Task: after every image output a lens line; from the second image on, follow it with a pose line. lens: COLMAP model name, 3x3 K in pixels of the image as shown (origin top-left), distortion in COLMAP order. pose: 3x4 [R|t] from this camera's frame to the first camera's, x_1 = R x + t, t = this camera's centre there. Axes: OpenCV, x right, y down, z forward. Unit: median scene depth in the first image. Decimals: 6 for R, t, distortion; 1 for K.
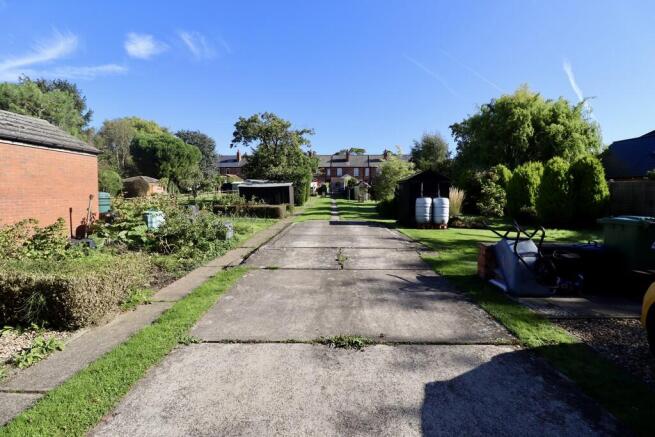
lens RADIAL K [[306.8, 0, 326.4], [0, 306.8, 217.6], [0, 0, 1]] dist [0.004283, -0.001499]
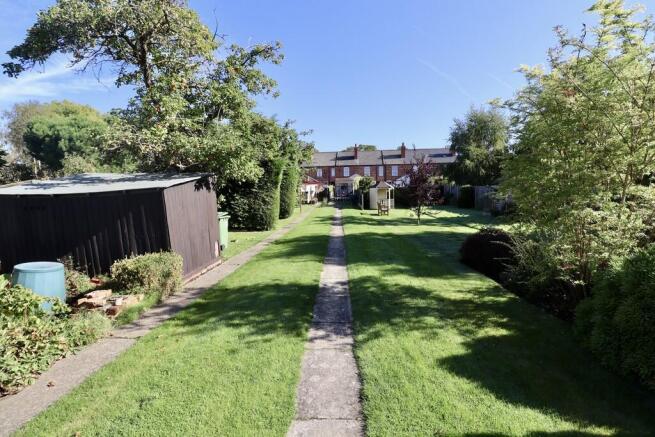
lens RADIAL K [[306.8, 0, 328.4], [0, 306.8, 218.8], [0, 0, 1]] dist [0.004283, -0.001499]
pose [[0.999612, -0.020474, -0.018892, 0.010030], [0.020297, 0.999748, -0.009540, -0.023787], [0.019082, 0.009153, 0.999776, 0.246971]]
